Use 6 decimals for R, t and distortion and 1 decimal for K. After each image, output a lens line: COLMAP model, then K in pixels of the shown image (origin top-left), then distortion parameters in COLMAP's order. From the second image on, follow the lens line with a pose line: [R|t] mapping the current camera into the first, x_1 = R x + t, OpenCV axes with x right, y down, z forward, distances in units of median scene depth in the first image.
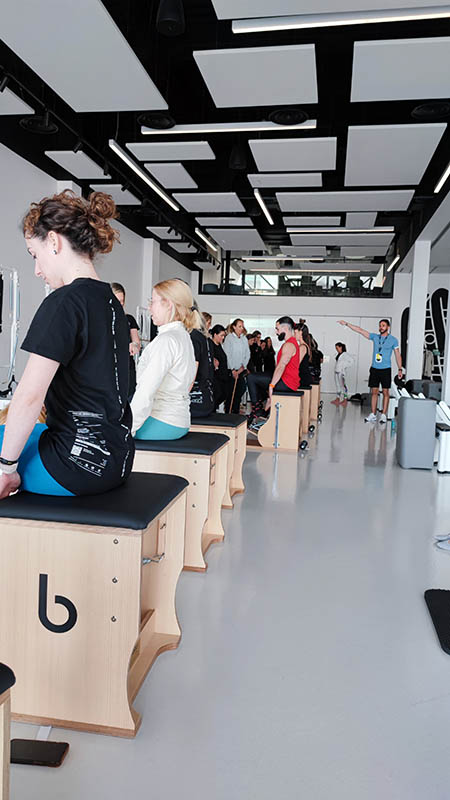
lens RADIAL K [[578.1, 0, 221.8], [0, 578.1, 398.5], [0, 0, 1]] dist [0.063684, -0.057667]
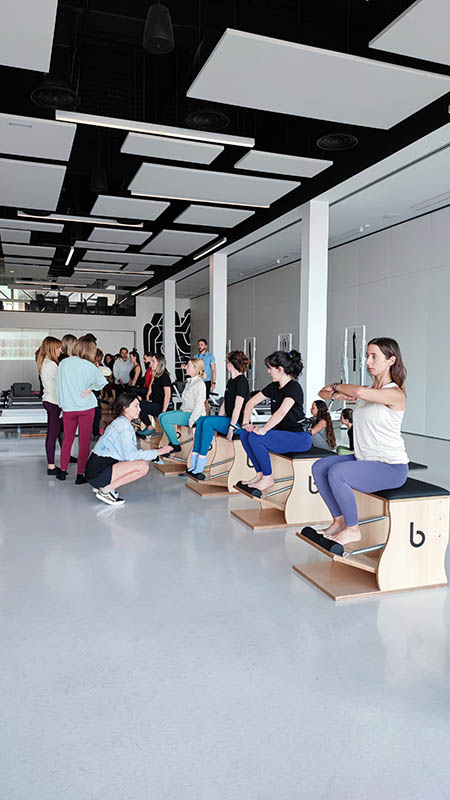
lens RADIAL K [[578.1, 0, 221.8], [0, 578.1, 398.5], [0, 0, 1]] dist [0.063684, -0.057667]
pose [[0.862001, -0.065961, 0.502596, -0.297603], [0.062088, 0.997771, 0.024461, -0.021039], [-0.503089, 0.010120, 0.864175, -0.279736]]
